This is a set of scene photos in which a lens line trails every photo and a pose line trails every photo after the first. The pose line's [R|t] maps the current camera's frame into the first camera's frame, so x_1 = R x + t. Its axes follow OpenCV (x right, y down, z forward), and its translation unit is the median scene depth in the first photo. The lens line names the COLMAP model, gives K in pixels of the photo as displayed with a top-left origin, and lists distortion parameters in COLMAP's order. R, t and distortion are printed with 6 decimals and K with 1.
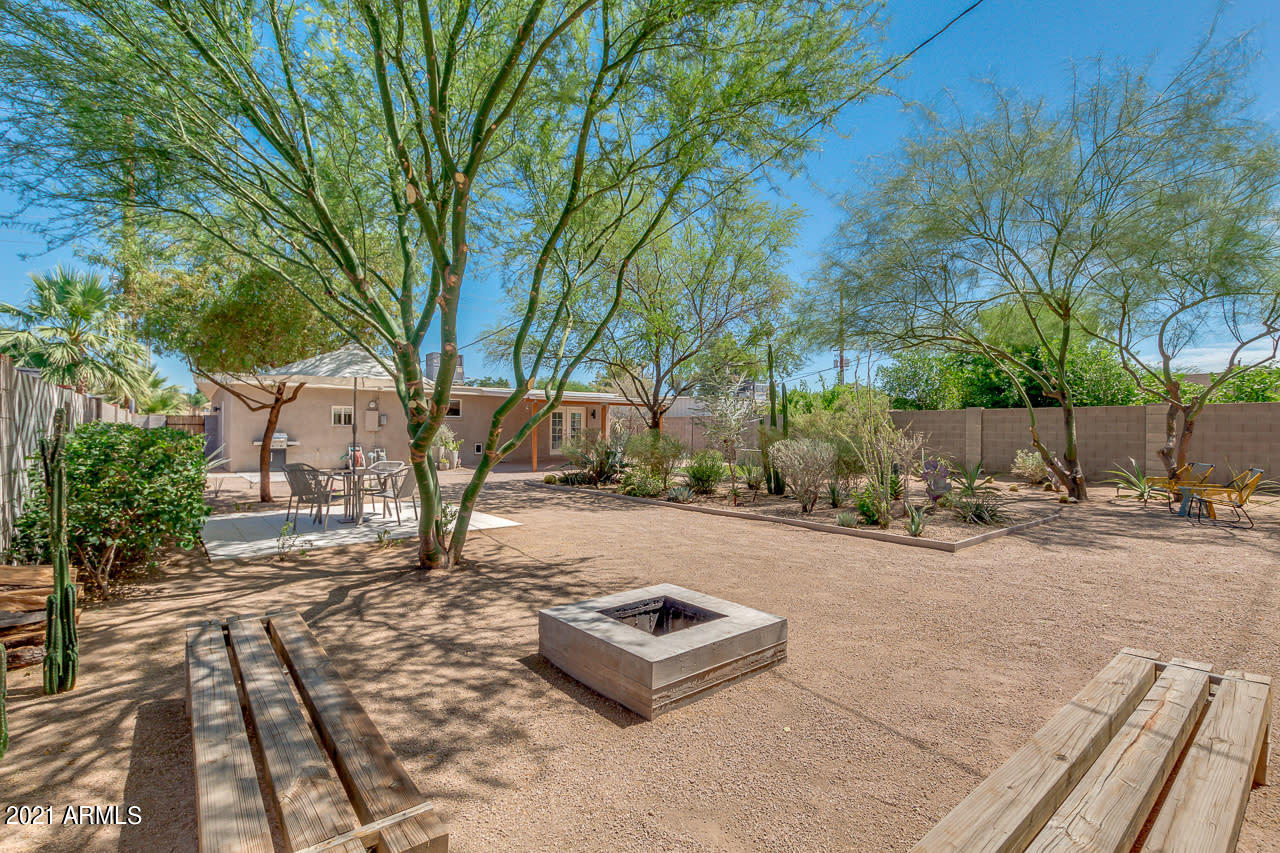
lens RADIAL K [[586.5, 0, 642.4], [0, 586.5, 430.2], [0, 0, 1]] dist [0.007066, -0.001241]
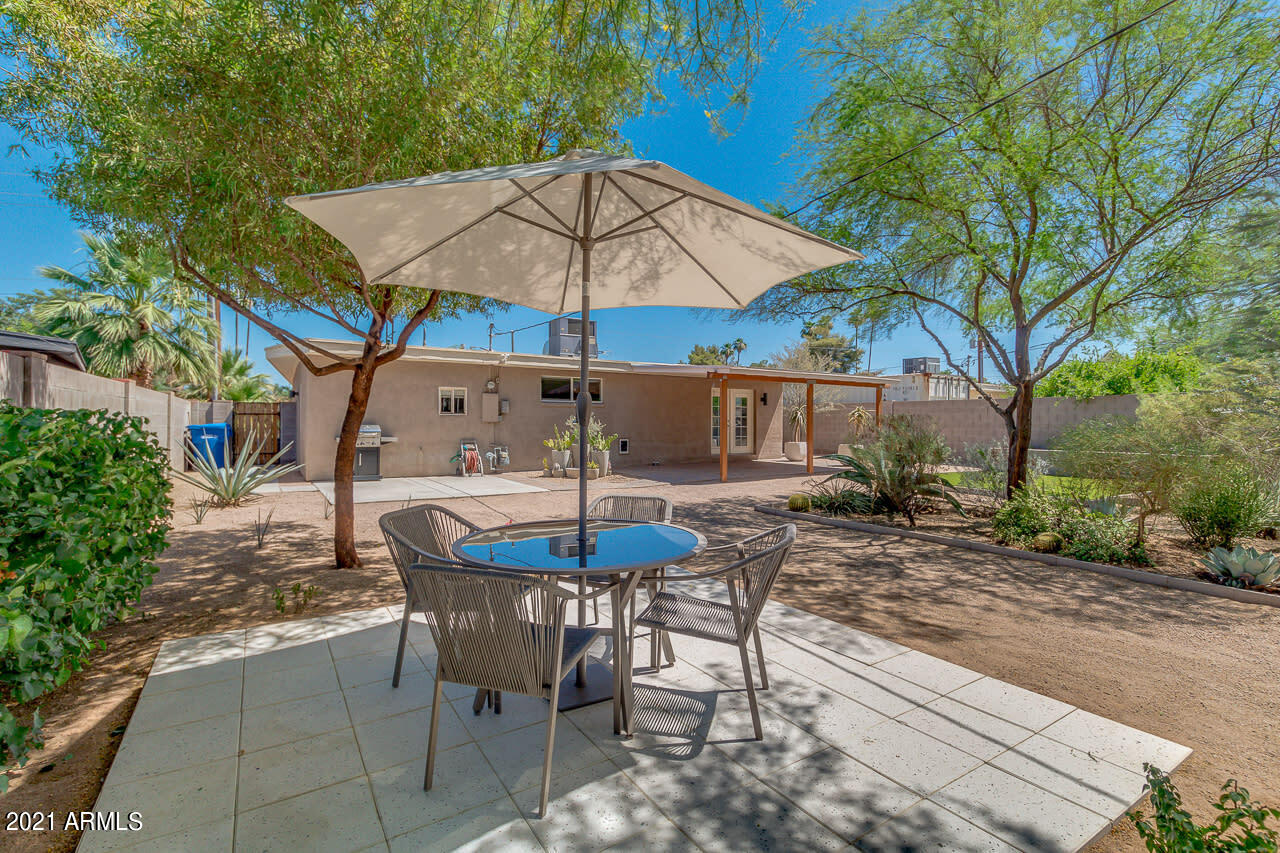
lens RADIAL K [[586.5, 0, 638.8], [0, 586.5, 421.1], [0, 0, 1]] dist [0.007066, -0.001241]
pose [[0.992580, -0.002641, -0.121562, -0.190072], [0.002423, 0.999995, -0.001939, 0.001805], [0.121567, 0.001631, 0.992582, 0.305111]]
